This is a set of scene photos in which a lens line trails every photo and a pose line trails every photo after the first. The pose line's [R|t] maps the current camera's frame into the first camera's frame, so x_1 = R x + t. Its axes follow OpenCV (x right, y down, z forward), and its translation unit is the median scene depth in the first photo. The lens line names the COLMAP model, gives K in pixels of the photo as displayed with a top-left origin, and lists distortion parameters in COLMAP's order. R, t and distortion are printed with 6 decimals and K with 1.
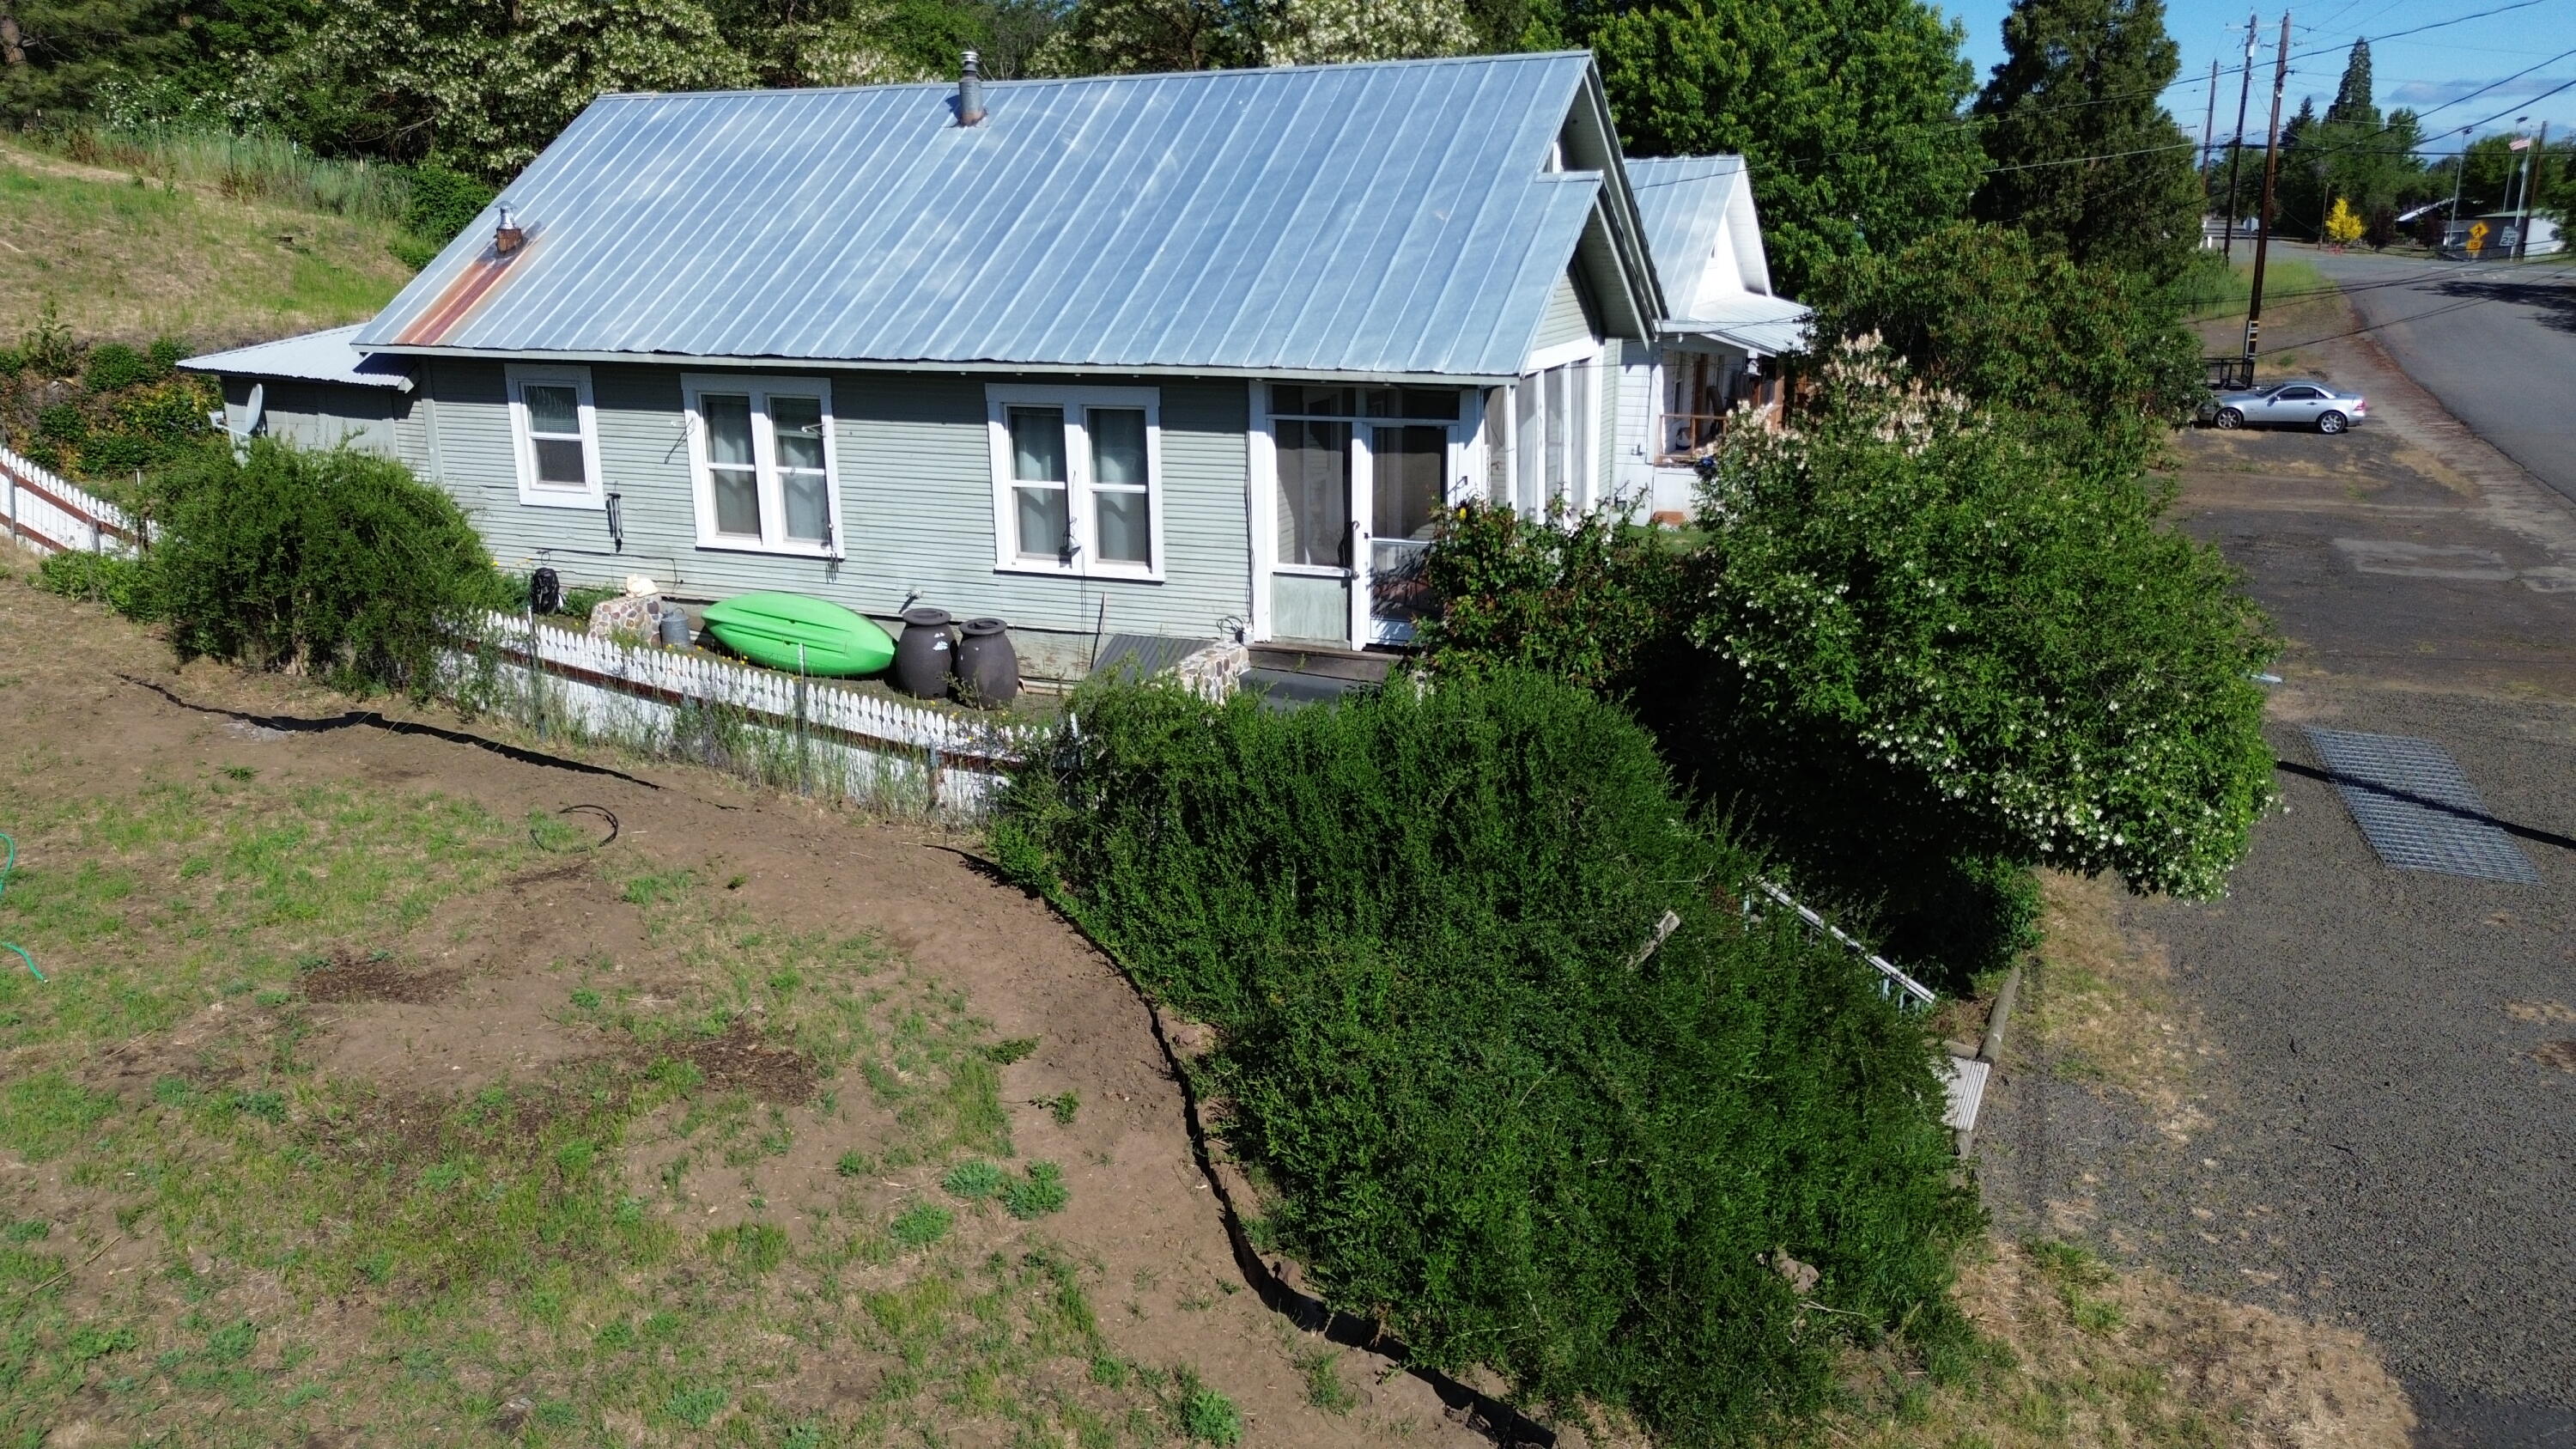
lens RADIAL K [[1813.8, 0, 1288.0], [0, 1813.8, 724.5], [0, 0, 1]] dist [0.087827, -0.105114]
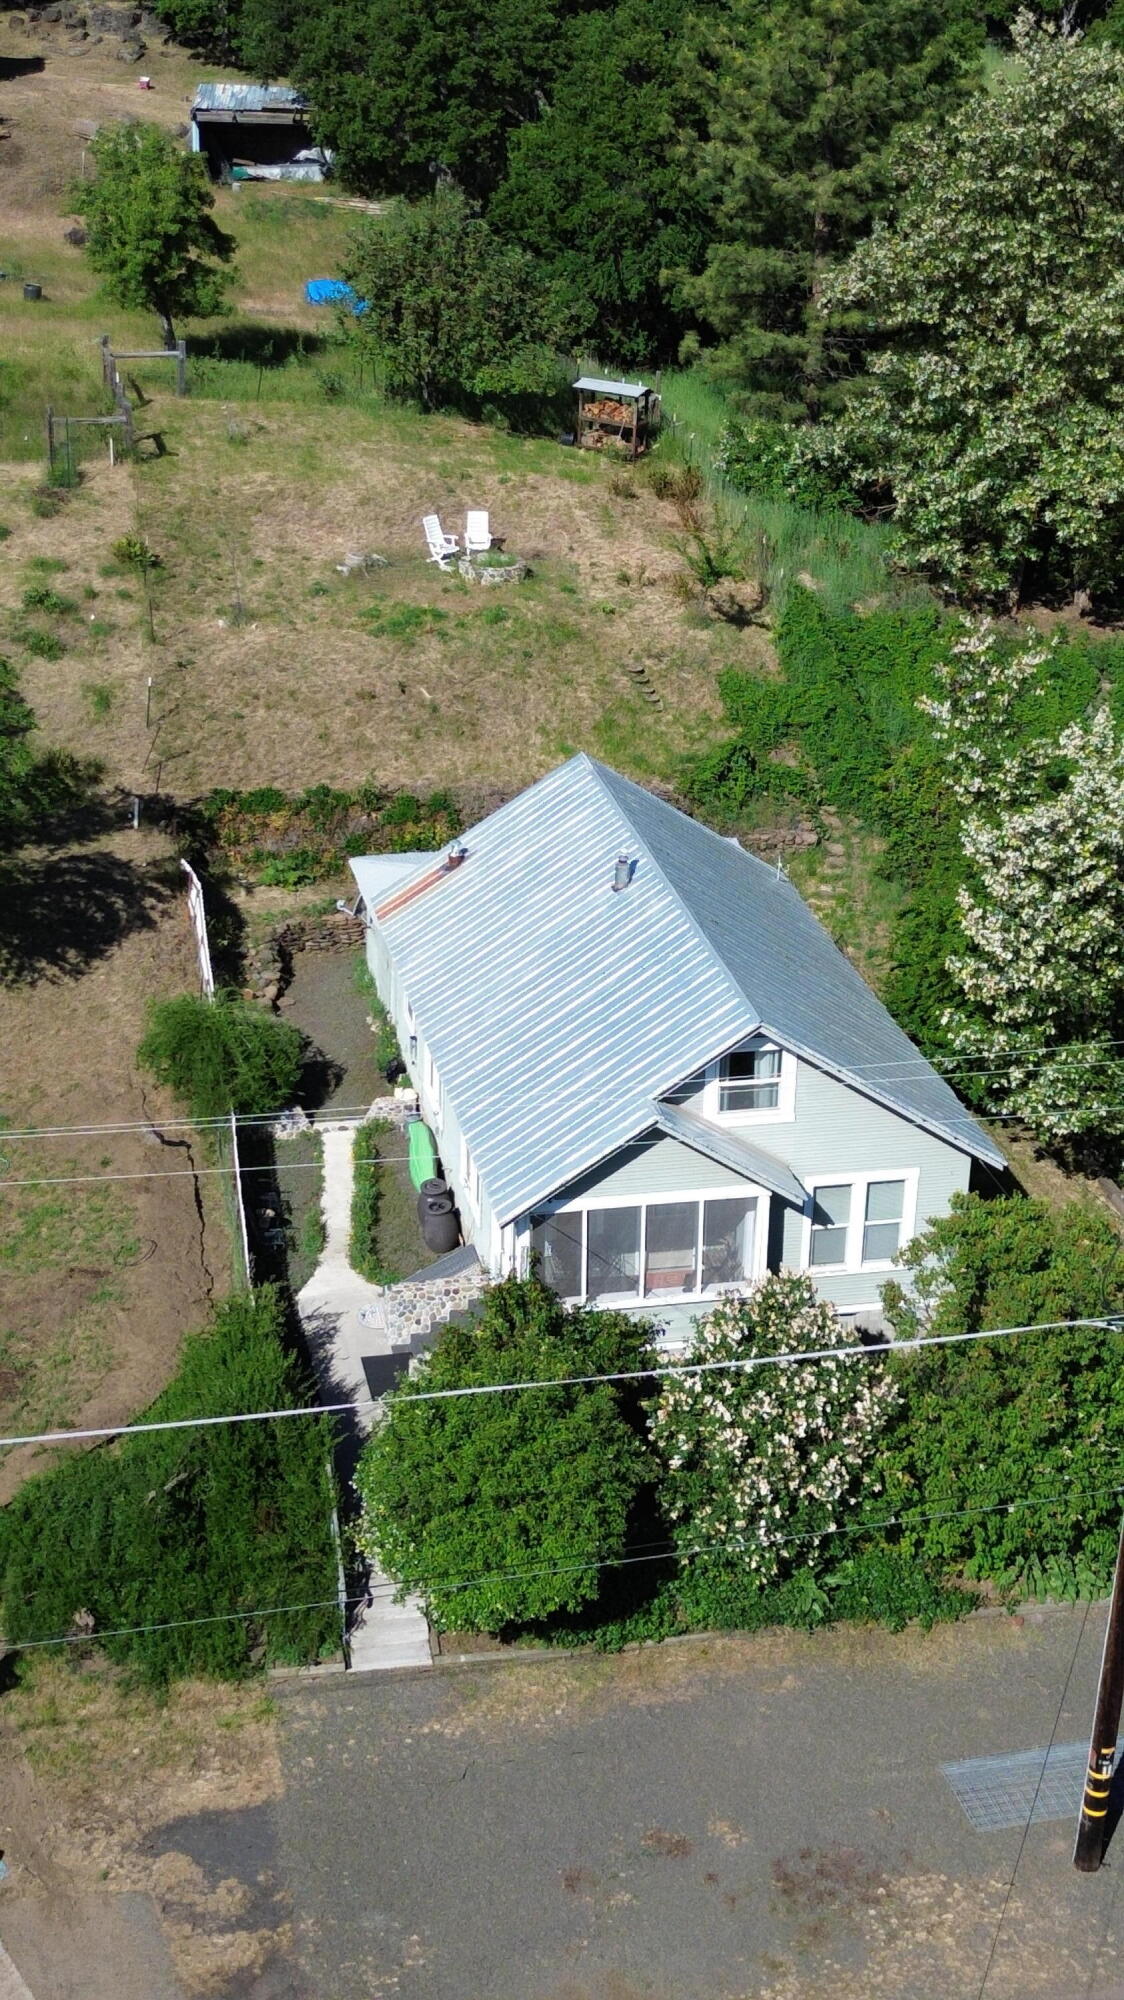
lens RADIAL K [[2816.3, 0, 562.0], [0, 2816.3, 1000.0], [0, 0, 1]] dist [0.203602, -0.021008]
pose [[0.582344, 0.349201, -0.734121, 1.957391], [-0.241575, 0.936583, 0.253877, -1.028324], [0.776219, 0.029501, 0.629772, -0.670059]]
